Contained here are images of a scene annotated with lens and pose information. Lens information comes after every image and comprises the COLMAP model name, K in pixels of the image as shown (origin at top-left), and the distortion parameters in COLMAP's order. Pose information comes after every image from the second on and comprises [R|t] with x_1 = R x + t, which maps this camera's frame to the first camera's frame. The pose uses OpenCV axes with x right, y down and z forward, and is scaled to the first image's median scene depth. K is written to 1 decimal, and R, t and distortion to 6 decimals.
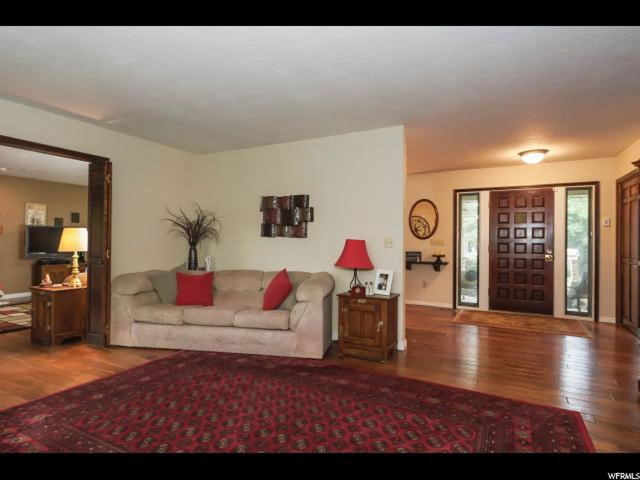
lens RADIAL K [[357.5, 0, 317.4], [0, 357.5, 239.3], [0, 0, 1]] dist [-0.000290, -0.001055]
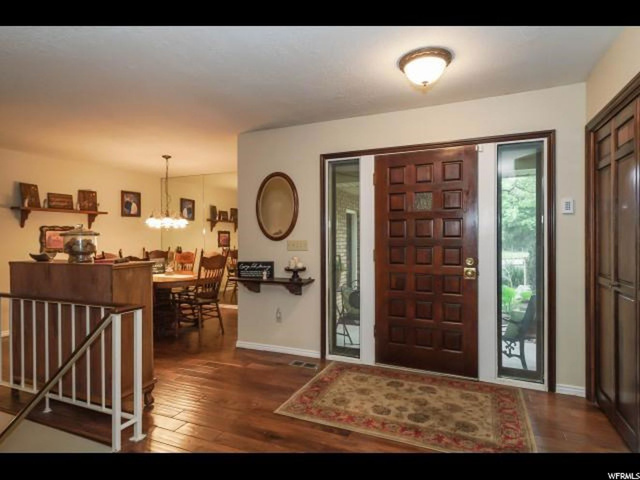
lens RADIAL K [[361.4, 0, 320.0], [0, 361.4, 240.0], [0, 0, 1]] dist [0.001633, -0.000684]
pose [[0.995360, -0.014439, 0.095136, 0.356745], [0.013309, 0.999833, 0.012504, -0.008690], [-0.095300, -0.011180, 0.995386, 0.456709]]
